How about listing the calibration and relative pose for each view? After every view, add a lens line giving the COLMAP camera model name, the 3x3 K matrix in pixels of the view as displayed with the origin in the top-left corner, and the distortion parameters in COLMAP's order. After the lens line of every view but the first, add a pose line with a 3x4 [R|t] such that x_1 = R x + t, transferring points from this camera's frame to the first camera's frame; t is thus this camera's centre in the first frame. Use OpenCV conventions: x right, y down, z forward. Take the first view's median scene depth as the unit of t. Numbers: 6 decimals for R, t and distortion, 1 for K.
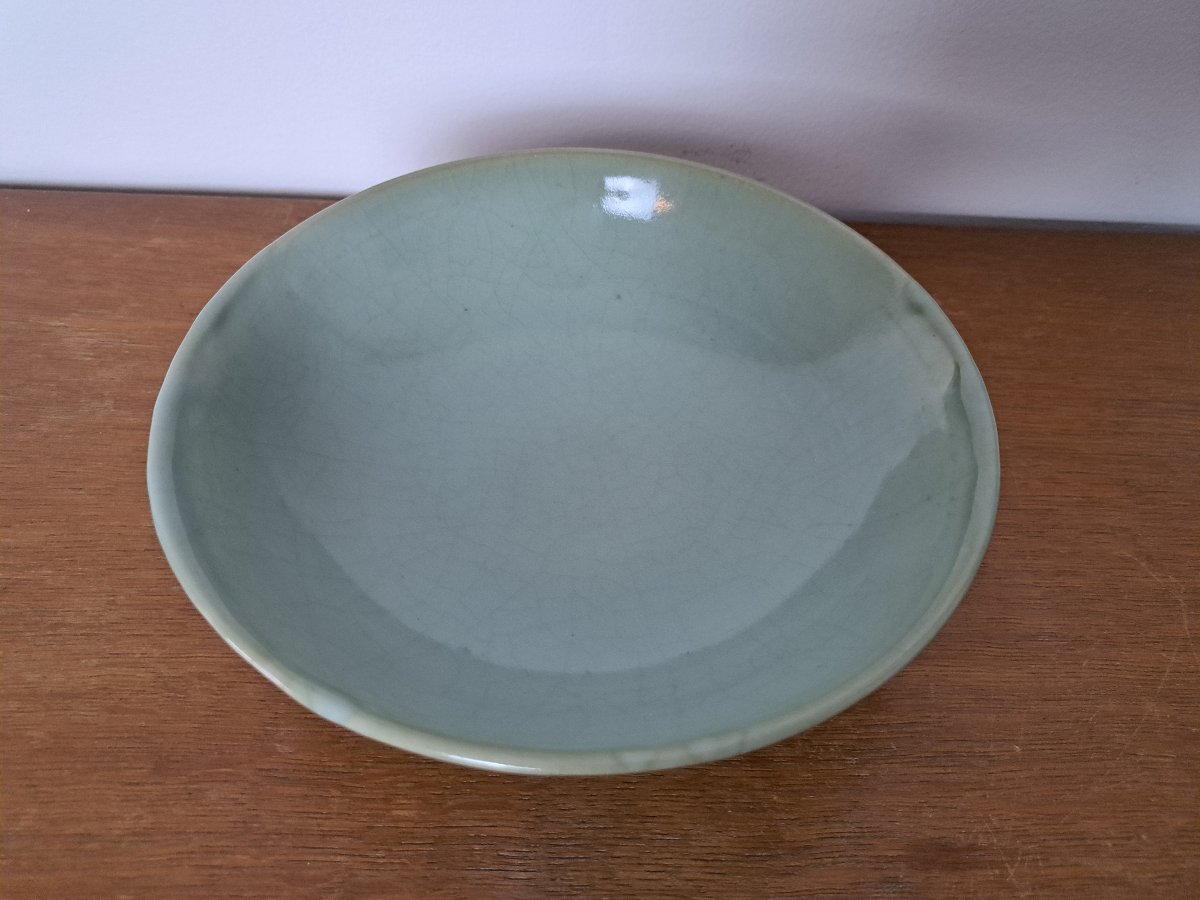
lens RADIAL K [[892.9, 0, 618.4], [0, 892.9, 455.2], [0, 0, 1]] dist [-0.030058, 0.010429]
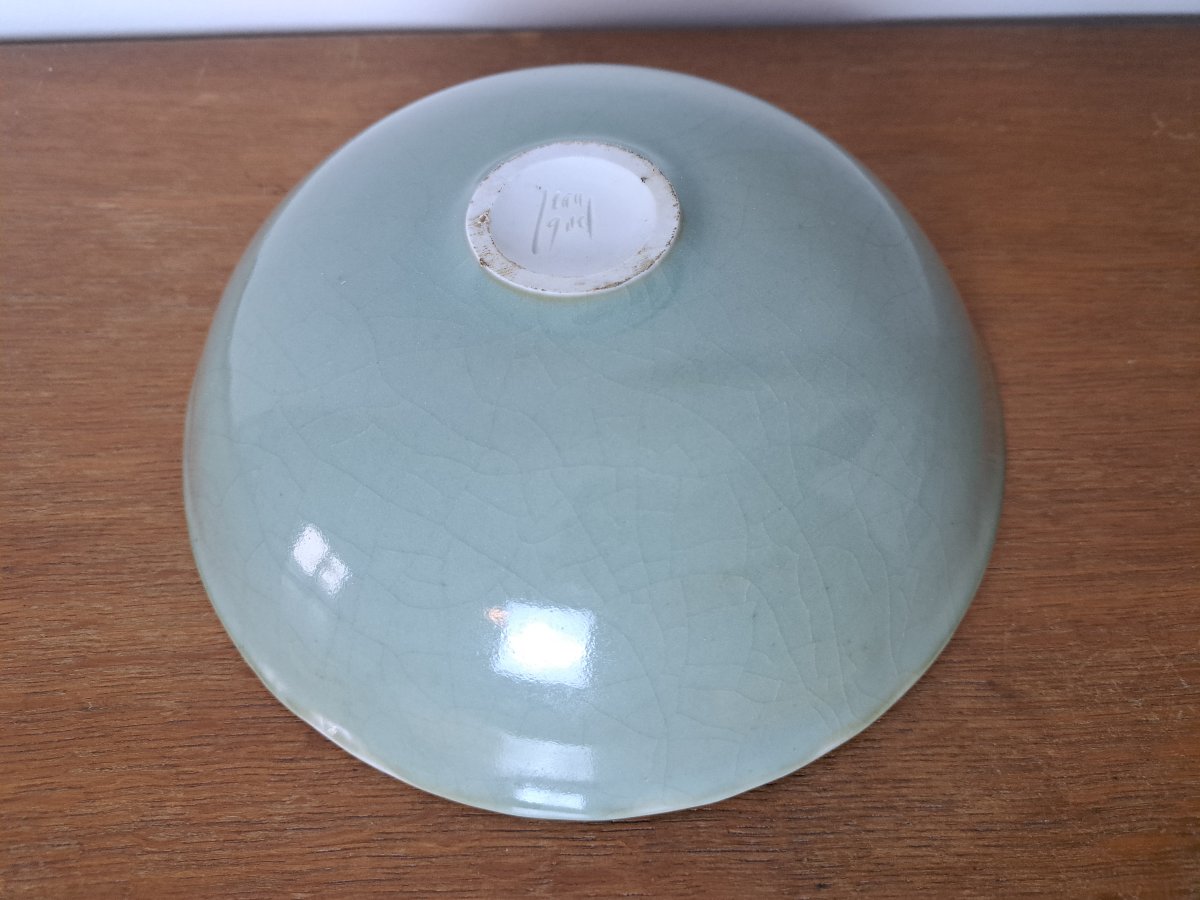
lens RADIAL K [[892.9, 0, 608.0], [0, 892.9, 450.0], [0, 0, 1]] dist [-0.030058, 0.010429]
pose [[0.998247, -0.040571, -0.043092, -0.183332], [0.046970, 0.986044, 0.159724, -0.043704], [0.036010, -0.161468, 0.986221, 0.205719]]
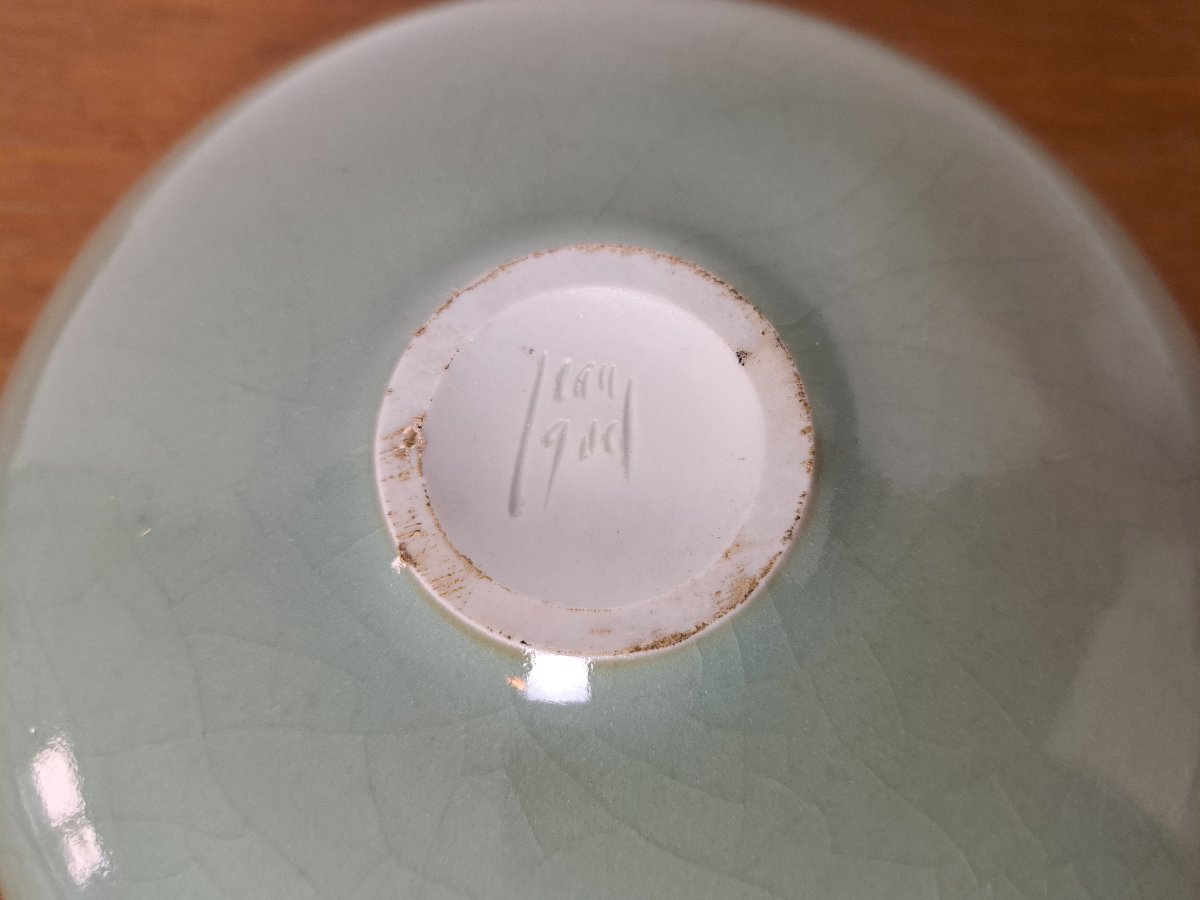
lens RADIAL K [[892.9, 0, 616.4], [0, 892.9, 460.0], [0, 0, 1]] dist [-0.030058, 0.010429]
pose [[0.998732, 0.024553, -0.043955, -0.212888], [-0.005611, 0.921869, 0.387462, -0.263384], [0.050034, -0.386724, 0.920837, 0.653655]]
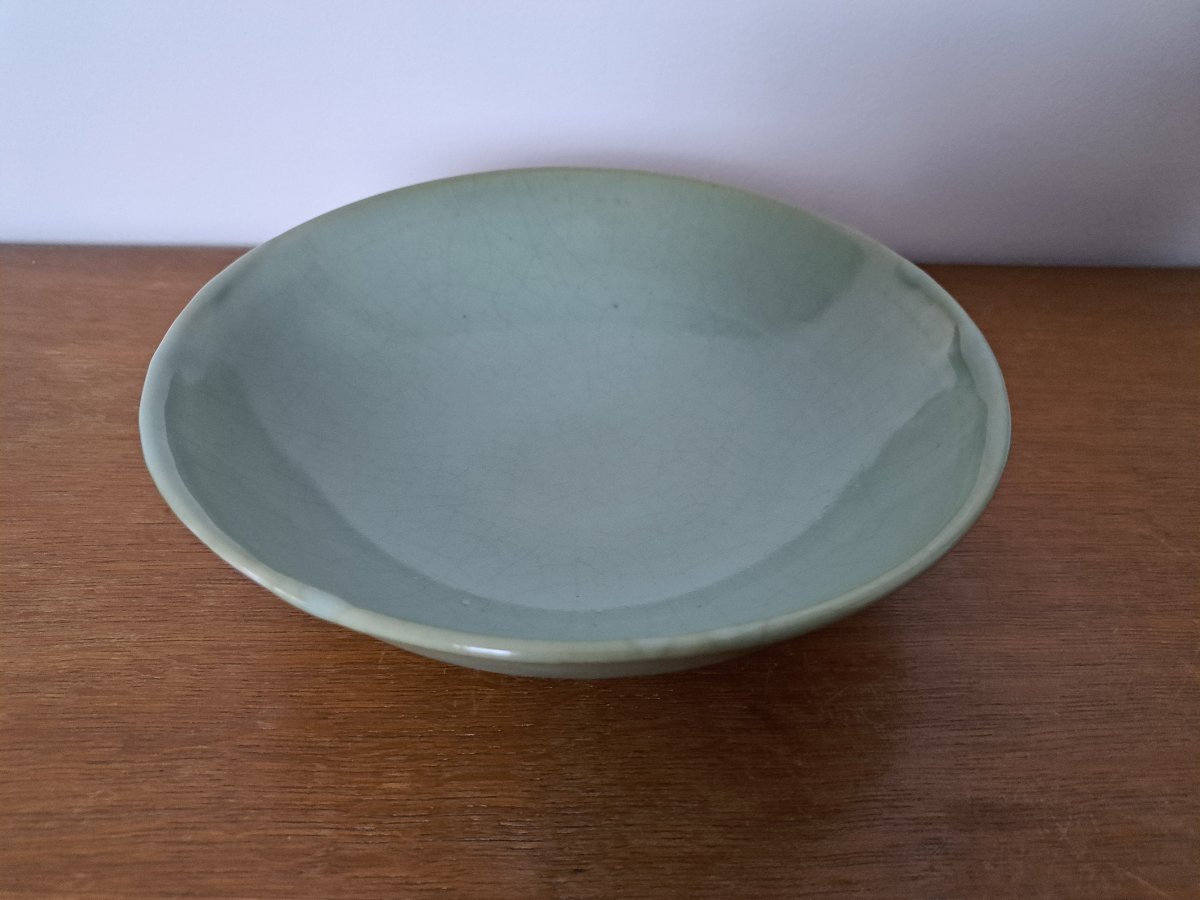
lens RADIAL K [[892.9, 0, 619.6], [0, 892.9, 469.7], [0, 0, 1]] dist [-0.030058, 0.010429]
pose [[0.999725, -0.019463, 0.013094, -0.016131], [0.021305, 0.986951, -0.159605, 0.220539], [-0.009816, 0.159840, 0.987094, 0.041351]]
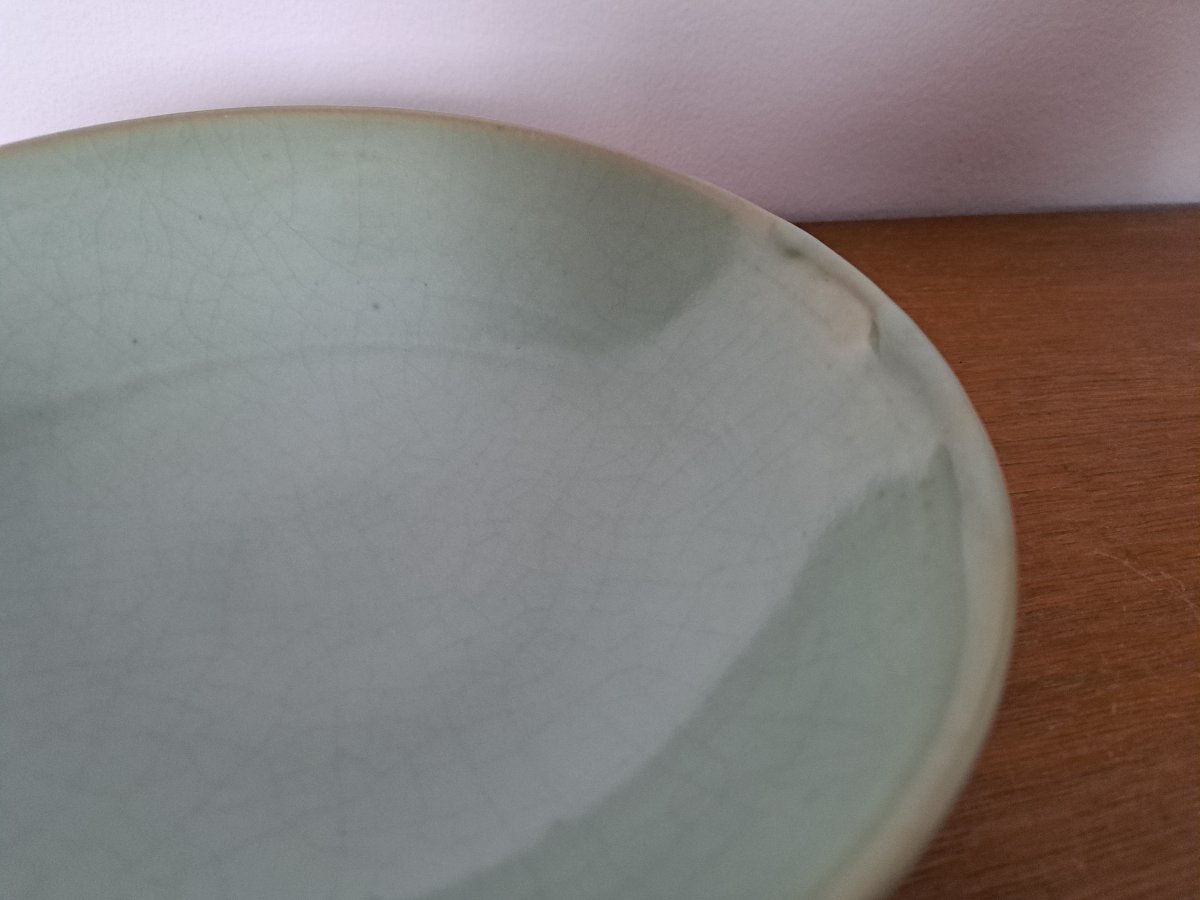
lens RADIAL K [[892.9, 0, 626.7], [0, 892.9, 447.8], [0, 0, 1]] dist [-0.030058, 0.010429]
pose [[0.964510, -0.123246, 0.233518, 0.018470], [0.156459, 0.979165, -0.129446, 0.067787], [-0.212699, 0.161388, 0.963698, 0.401860]]
